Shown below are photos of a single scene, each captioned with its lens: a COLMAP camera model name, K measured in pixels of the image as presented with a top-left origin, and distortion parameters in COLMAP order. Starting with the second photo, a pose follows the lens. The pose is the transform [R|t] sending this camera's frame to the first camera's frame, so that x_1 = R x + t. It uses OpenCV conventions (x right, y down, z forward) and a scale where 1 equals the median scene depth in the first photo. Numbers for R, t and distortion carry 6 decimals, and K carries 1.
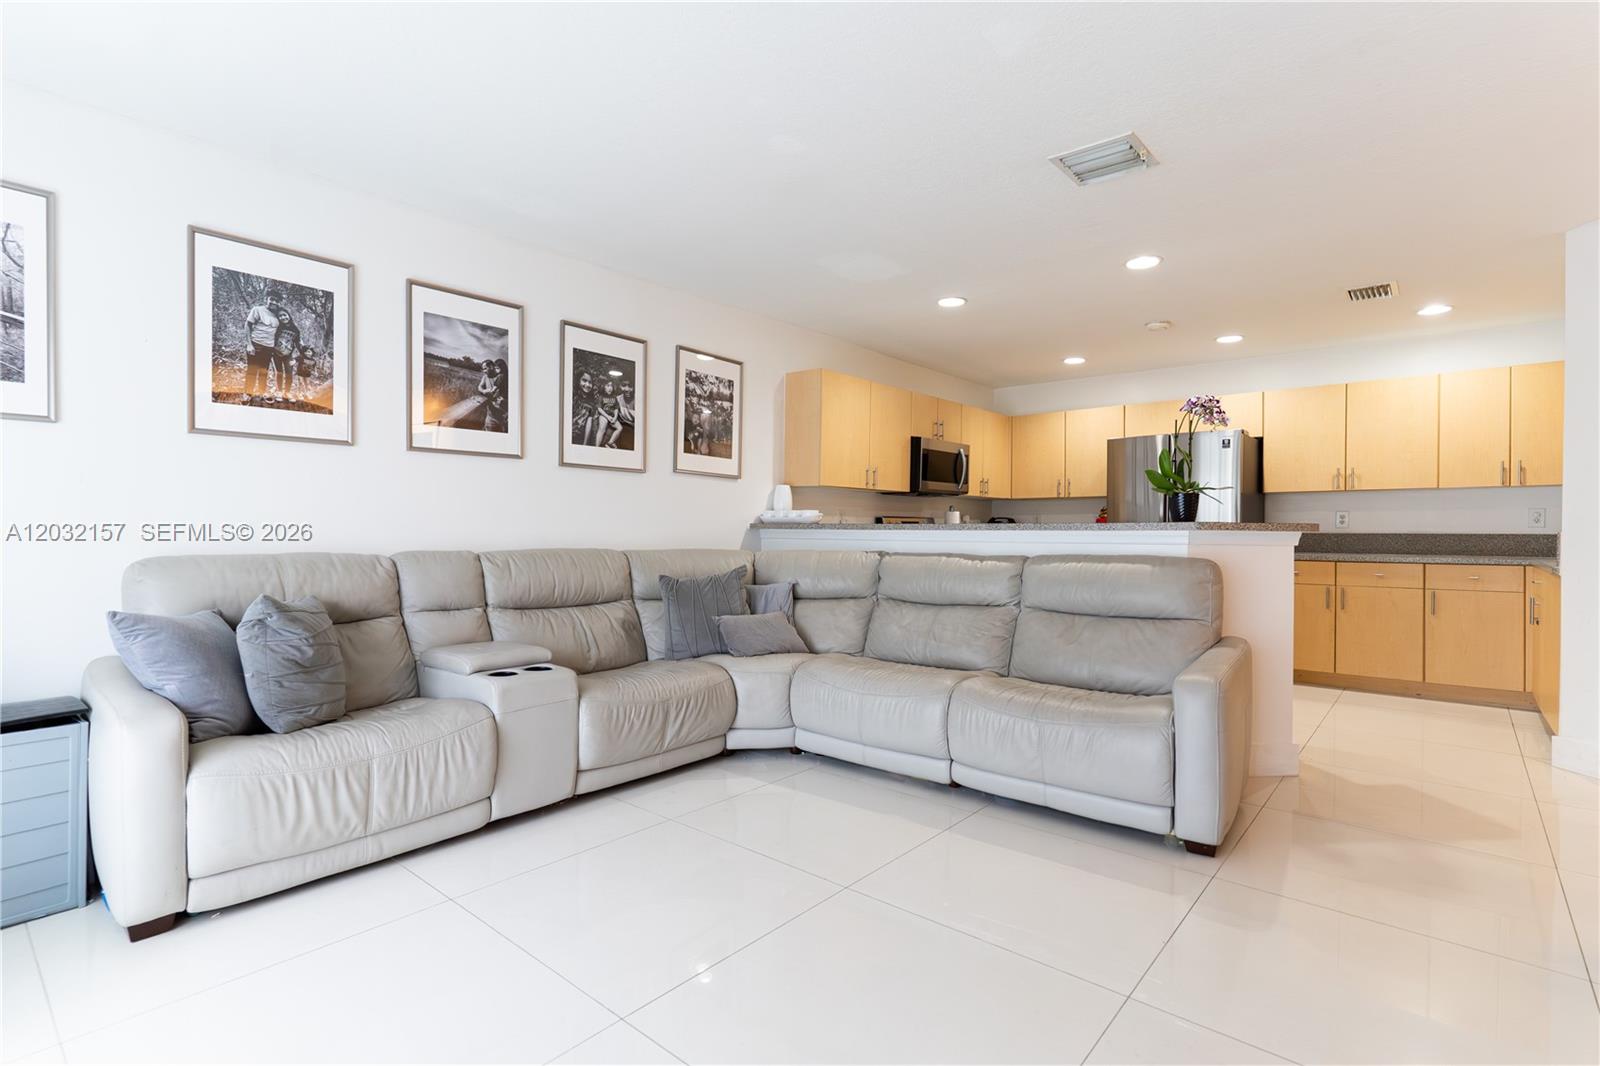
lens RADIAL K [[761.9, 0, 793.1], [0, 761.9, 535.5], [0, 0, 1]] dist [0.000676, -0.000136]
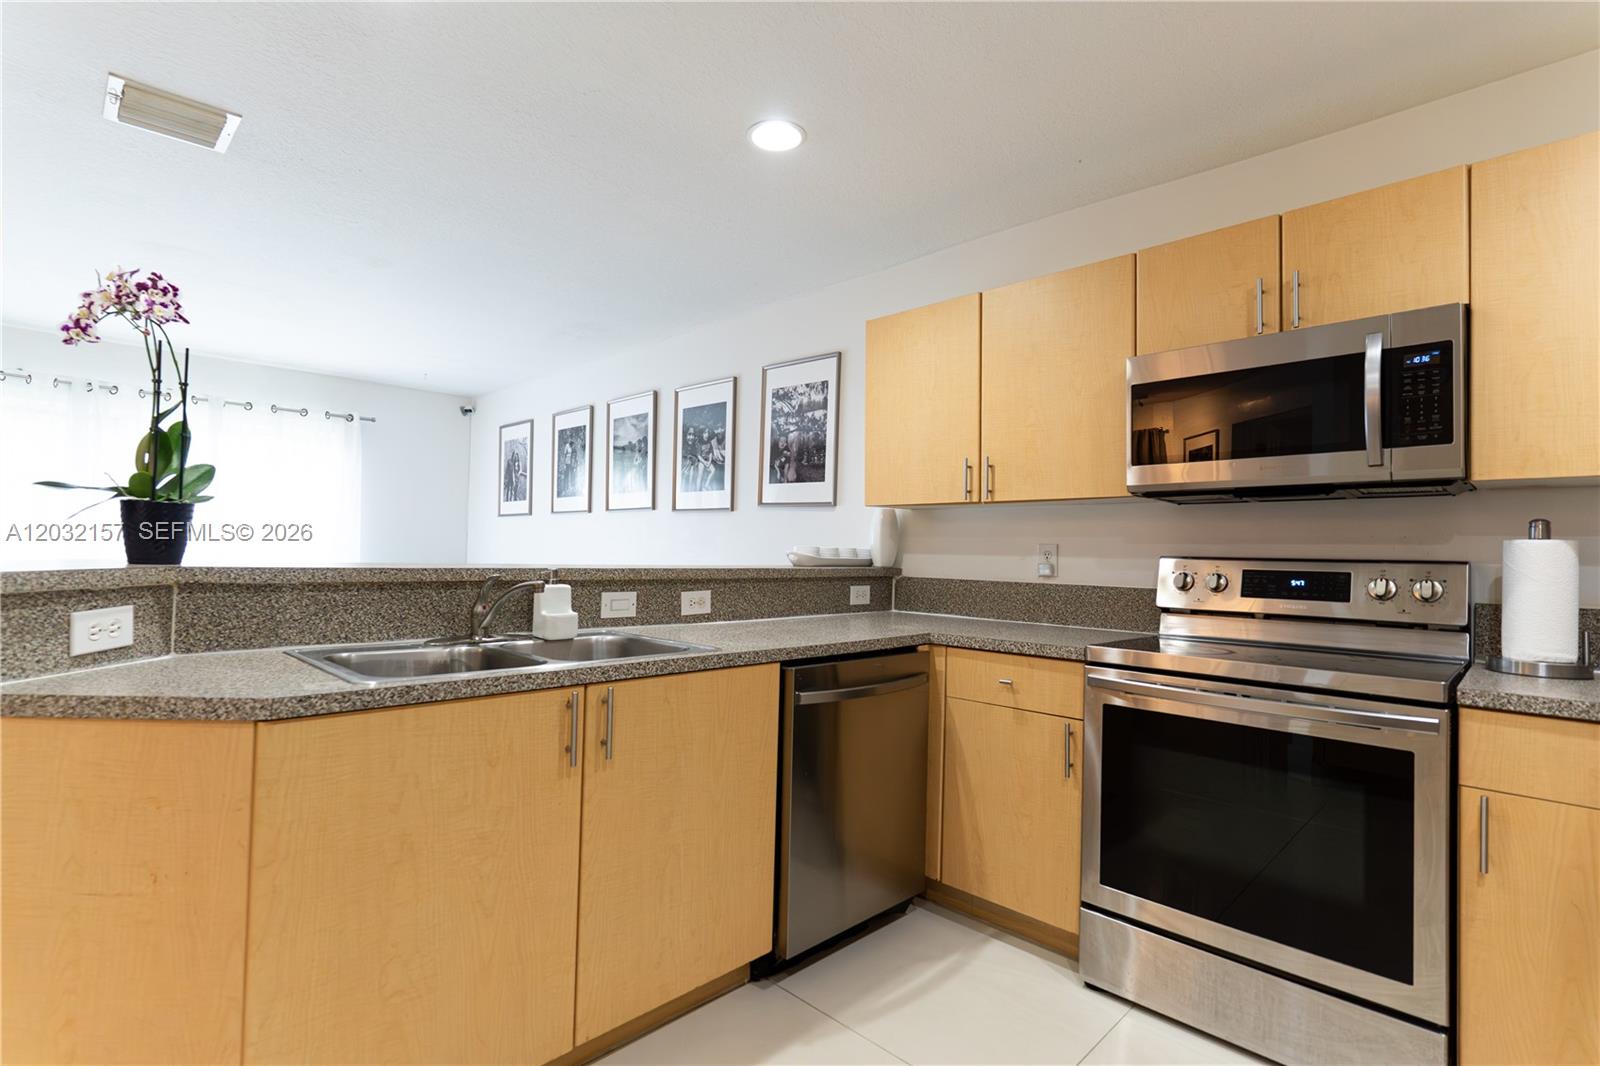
lens RADIAL K [[761.9, 0, 793.1], [0, 761.9, 535.5], [0, 0, 1]] dist [0.000676, -0.000136]
pose [[-0.065664, -0.029261, -0.997413, 0.731445], [-0.029771, 0.999182, -0.027353, -0.024970], [0.997398, 0.027898, -0.066481, 1.081416]]
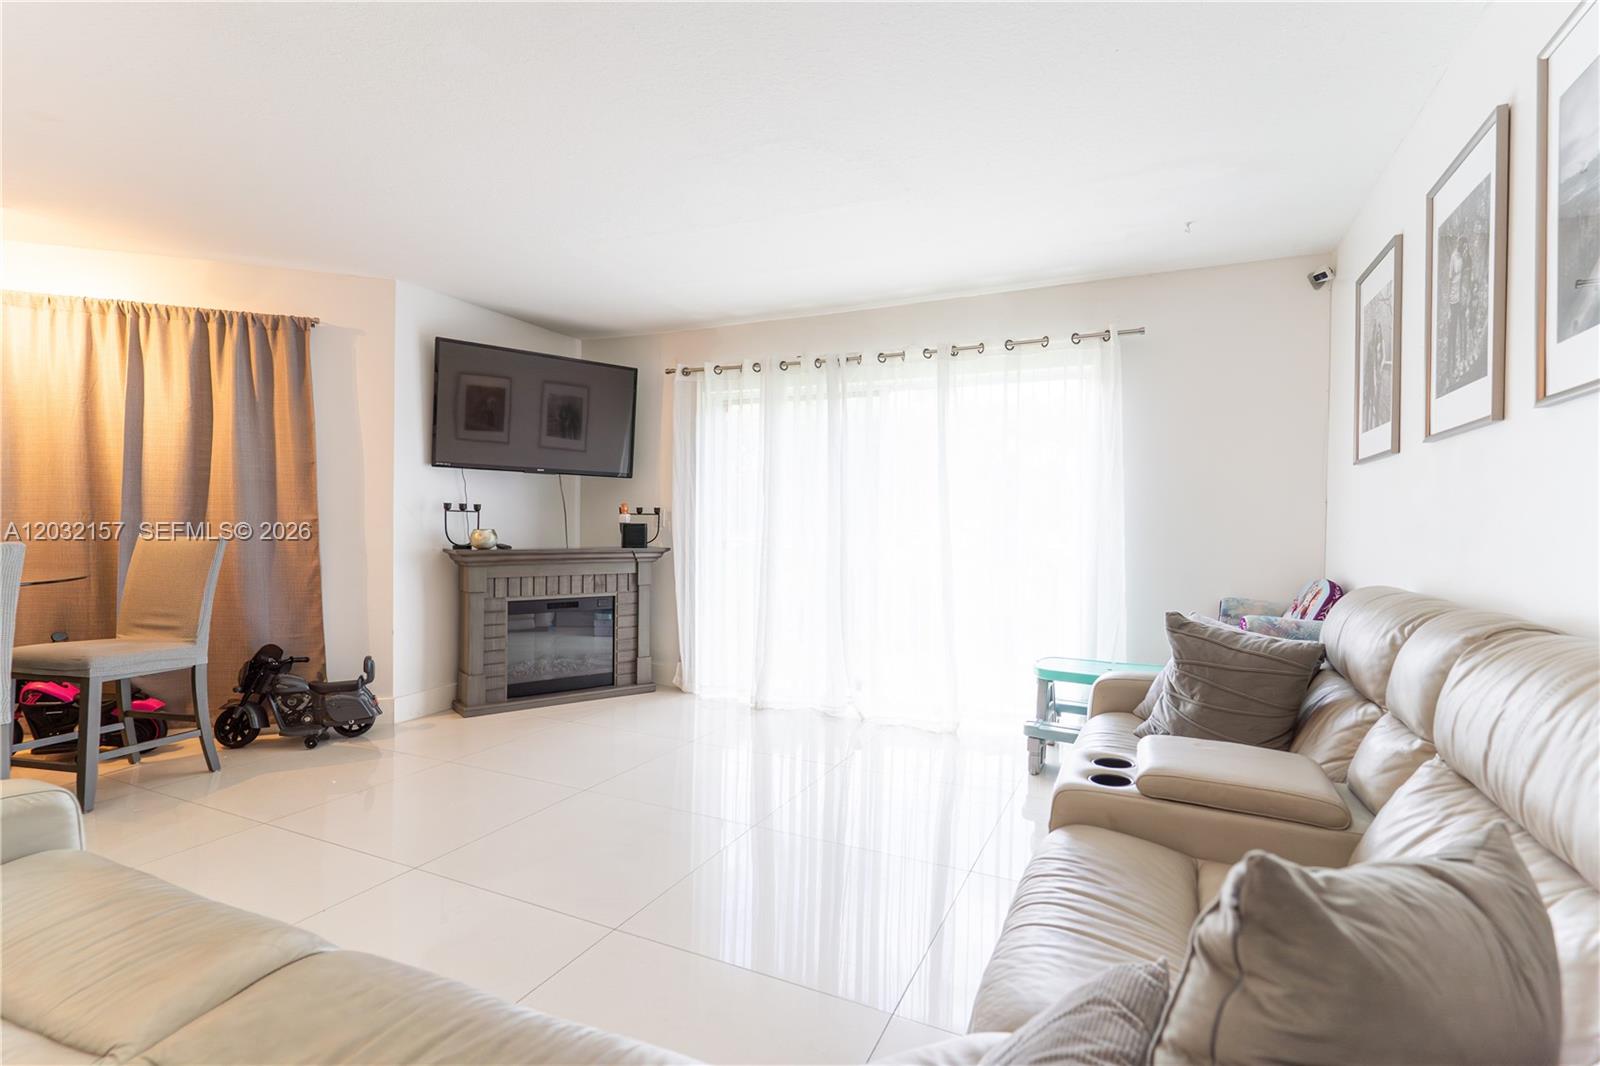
lens RADIAL K [[761.7, 0, 792.6], [0, 761.7, 531.4], [0, 0, 1]] dist [0.000371, 0.000572]
pose [[-0.963904, -0.014382, -0.265860, 0.060722], [-0.019916, 0.999637, 0.018134, -0.023578], [0.265503, 0.022774, -0.963841, 0.983215]]
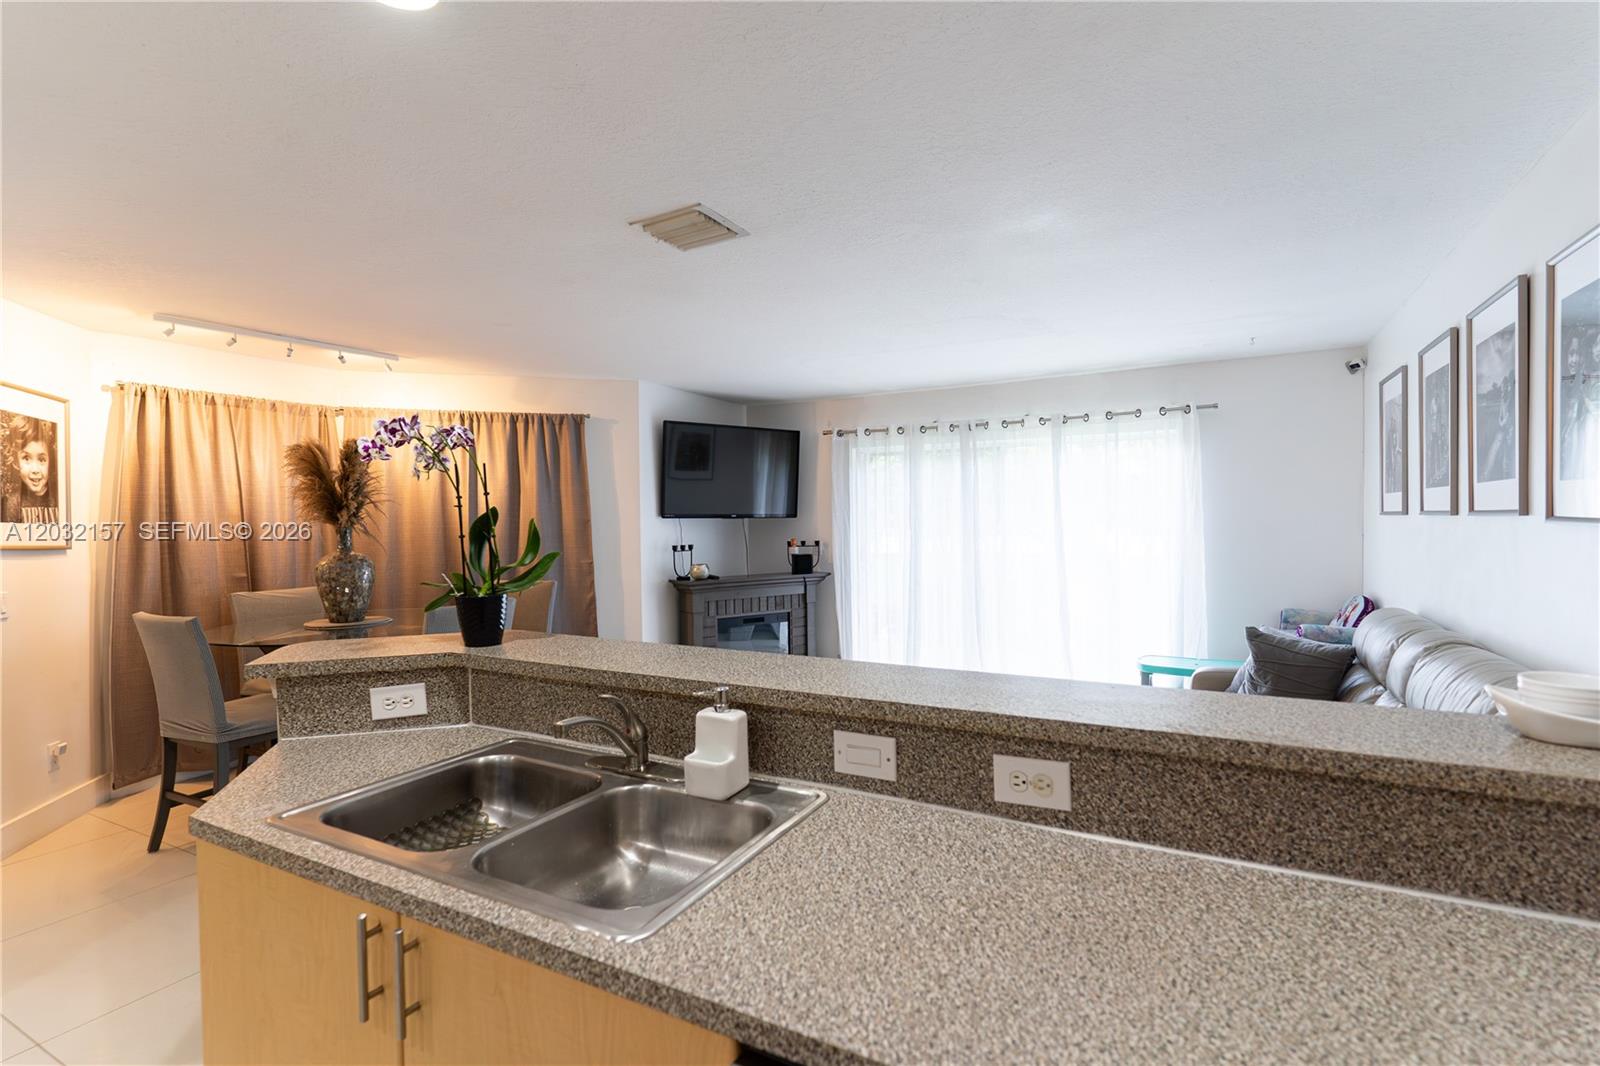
lens RADIAL K [[761.9, 0, 793.1], [0, 761.9, 535.5], [0, 0, 1]] dist [0.000676, -0.000136]
pose [[-0.976231, 0.012058, -0.216398, 0.311139], [0.005840, 0.999552, 0.029352, -0.087107], [0.216655, 0.027390, -0.975864, 1.223153]]
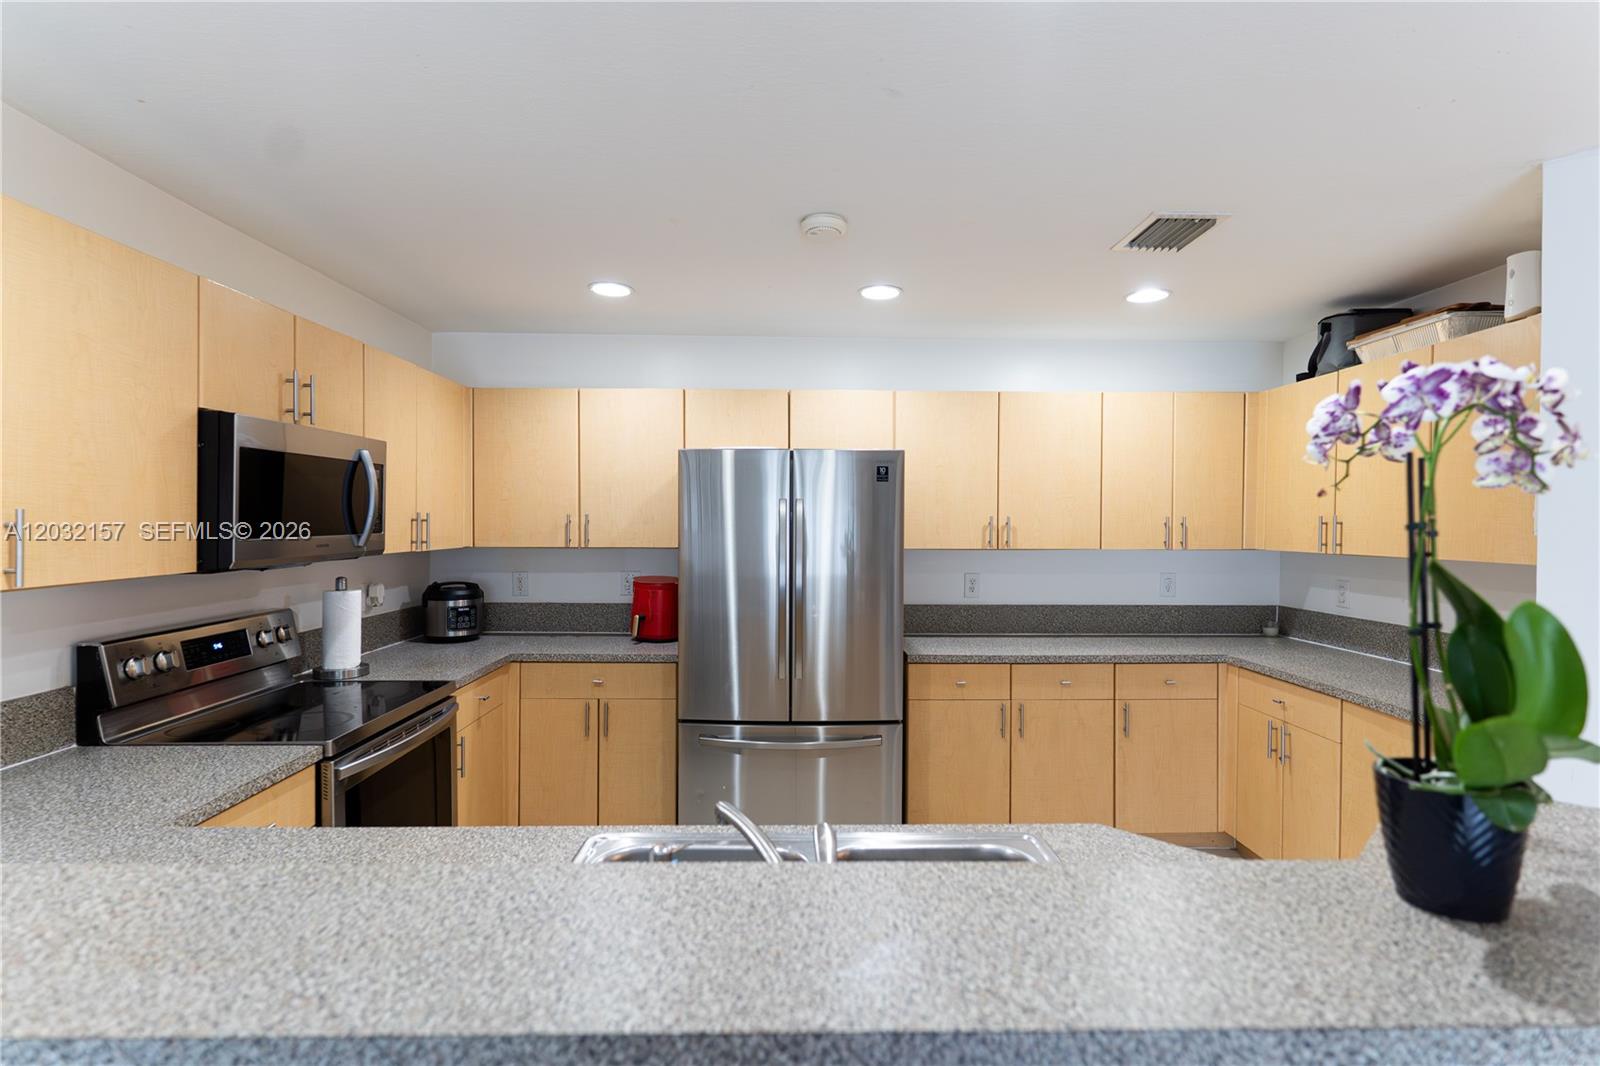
lens RADIAL K [[771.7, 0, 800.0], [0, 771.7, 533.0], [0, 0, 1]] dist [0.000048, 0.000130]
pose [[0.746170, -0.011746, 0.665652, 0.160244], [0.003043, 0.999894, 0.014233, -0.100299], [-0.665748, -0.008595, 0.746127, 0.720849]]
